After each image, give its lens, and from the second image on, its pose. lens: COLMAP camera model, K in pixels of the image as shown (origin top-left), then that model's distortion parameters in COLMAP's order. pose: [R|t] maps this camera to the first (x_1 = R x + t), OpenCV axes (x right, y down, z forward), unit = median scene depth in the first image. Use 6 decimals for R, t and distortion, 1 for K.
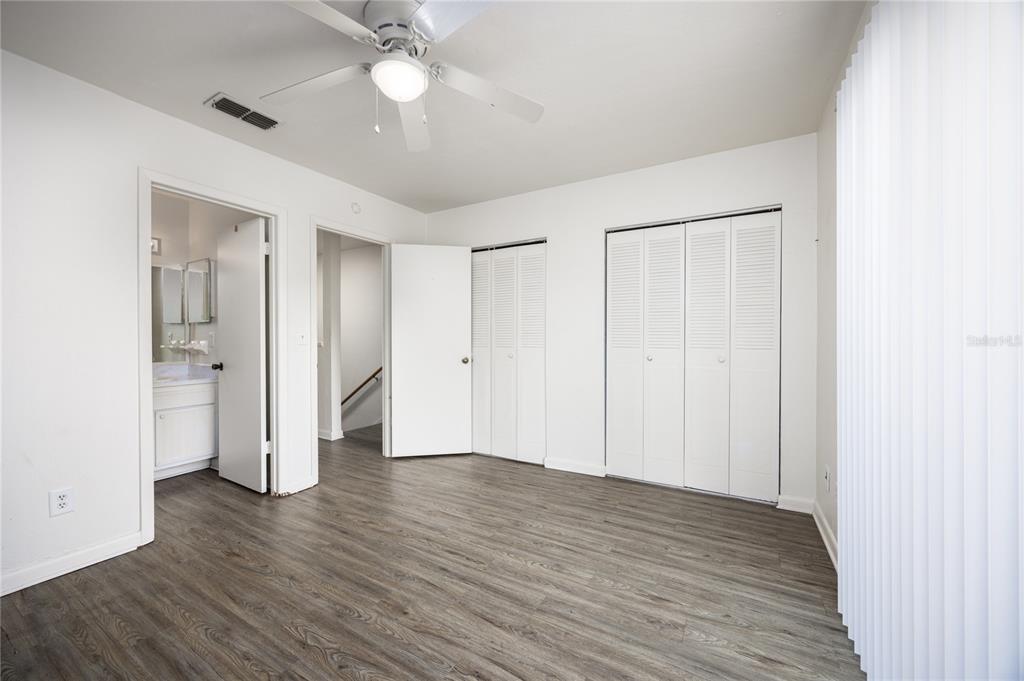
lens RADIAL K [[396.3, 0, 517.4], [0, 396.3, 338.7], [0, 0, 1]] dist [0.001277, 0.000504]
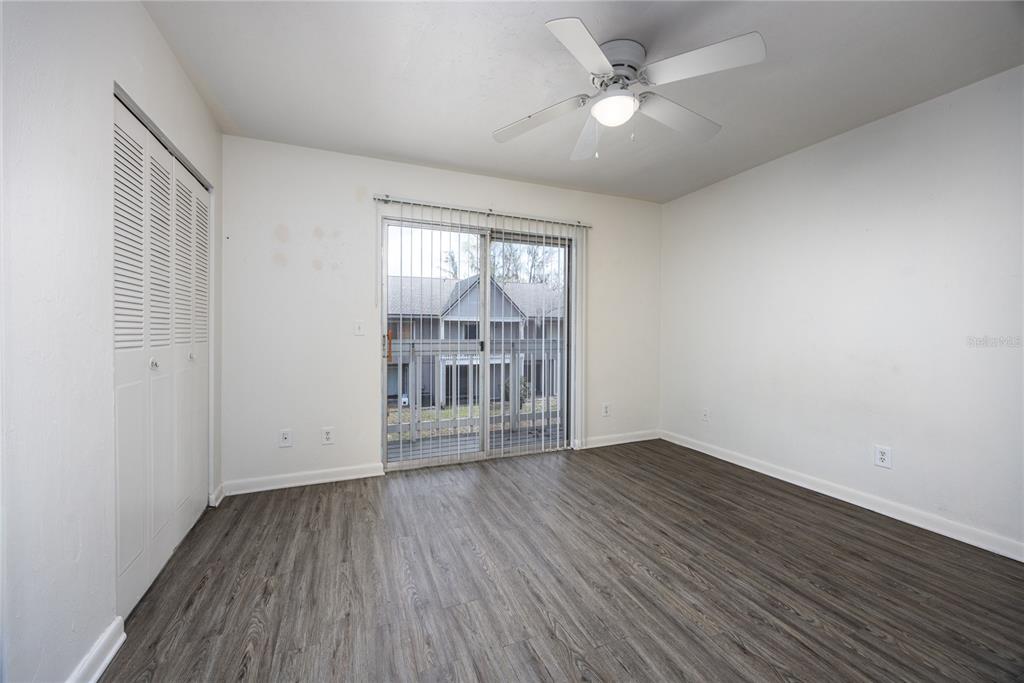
lens RADIAL K [[396.3, 0, 513.1], [0, 396.3, 335.3], [0, 0, 1]] dist [0.001277, 0.000504]
pose [[-0.790432, -0.006617, 0.612514, -0.646656], [0.001428, 0.999919, 0.012644, 0.005549], [-0.612548, 0.010869, -0.790359, 1.754546]]
